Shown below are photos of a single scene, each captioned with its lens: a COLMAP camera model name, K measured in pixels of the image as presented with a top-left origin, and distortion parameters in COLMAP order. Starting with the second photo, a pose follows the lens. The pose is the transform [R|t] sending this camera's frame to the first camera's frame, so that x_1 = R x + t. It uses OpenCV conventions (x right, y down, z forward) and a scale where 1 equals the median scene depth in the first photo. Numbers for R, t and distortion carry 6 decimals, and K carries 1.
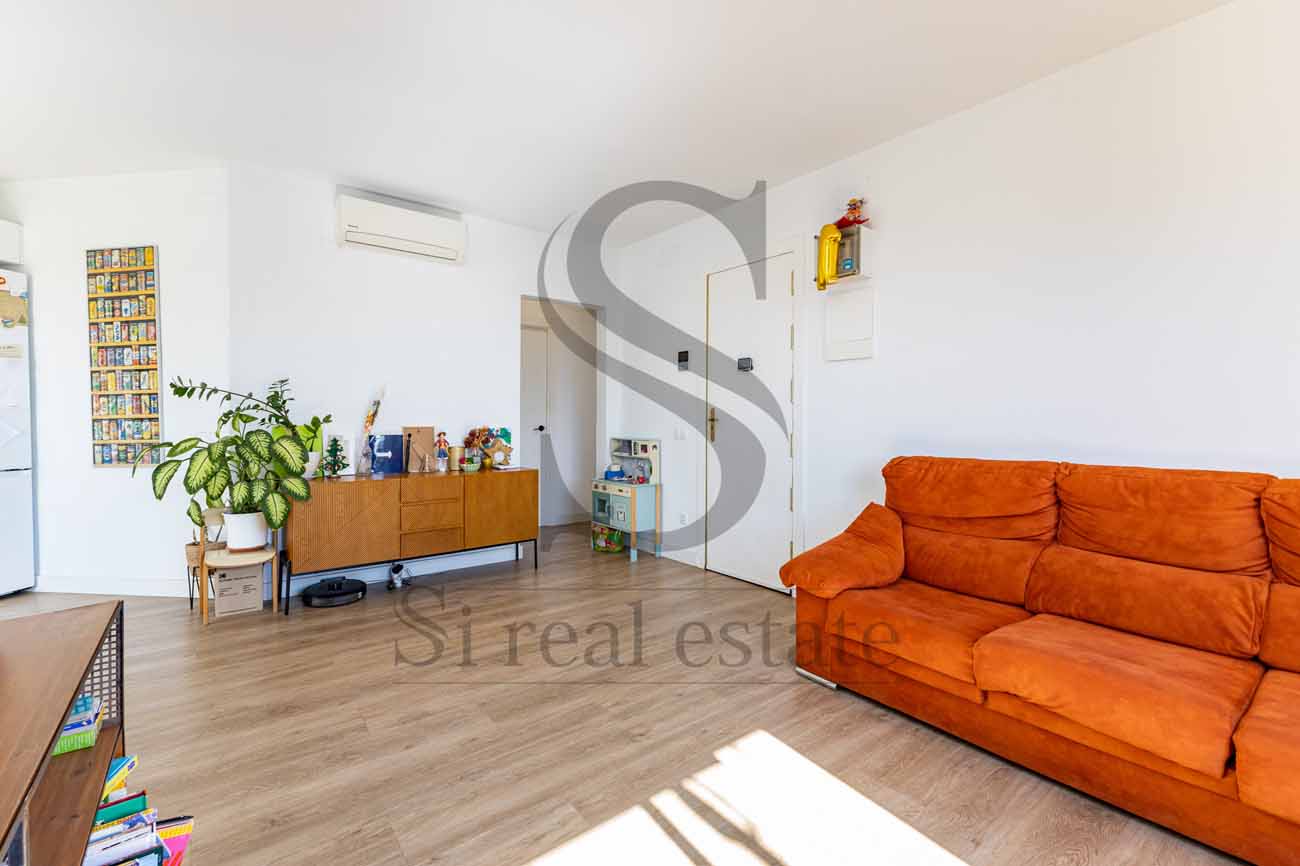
lens RADIAL K [[572.3, 0, 652.9], [0, 572.3, 428.1], [0, 0, 1]] dist [0.001826, 0.000221]
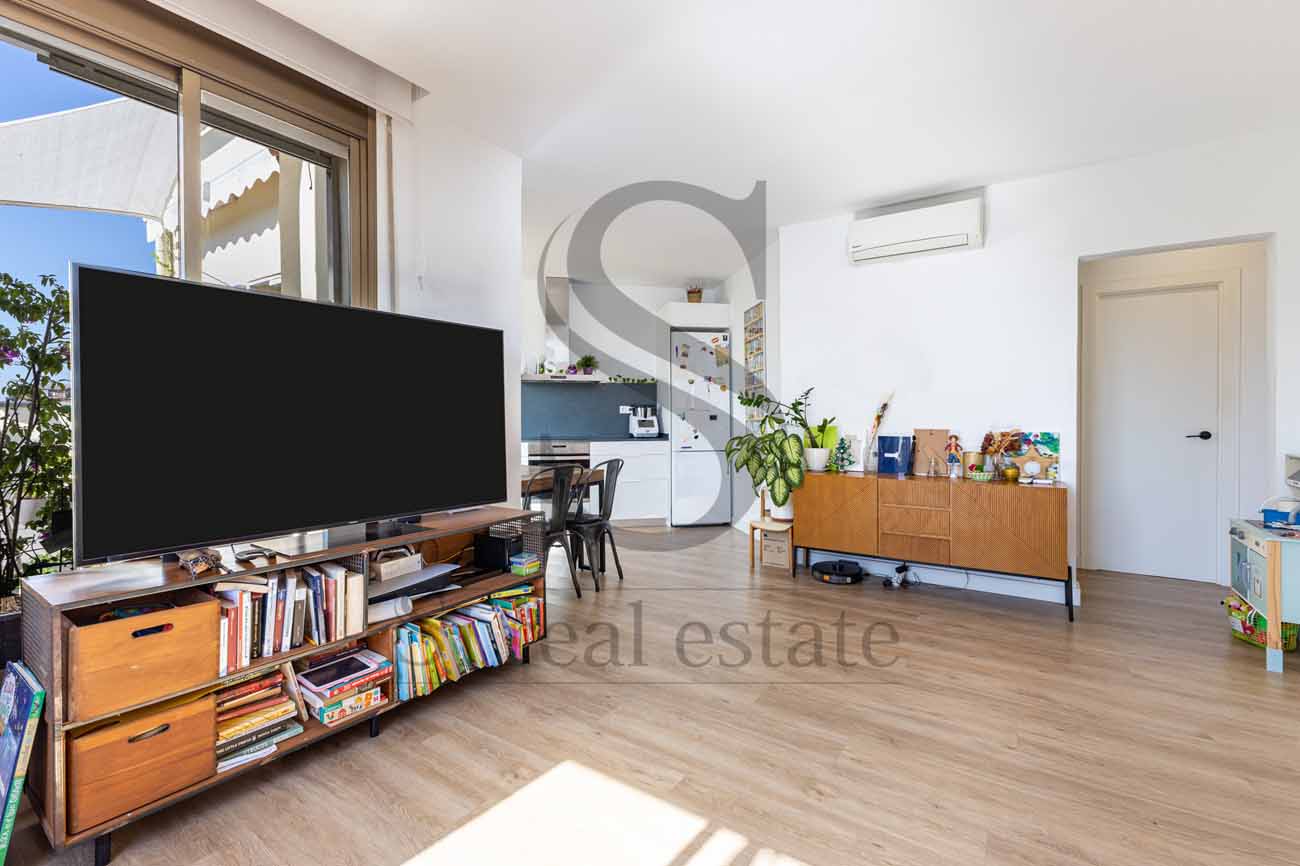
lens RADIAL K [[572.3, 0, 652.9], [0, 572.3, 428.1], [0, 0, 1]] dist [0.001826, 0.000221]
pose [[0.286721, 0.014213, -0.957909, 0.400378], [-0.016752, 0.999811, 0.009821, -0.005963], [0.957868, 0.013231, 0.286905, 0.289566]]
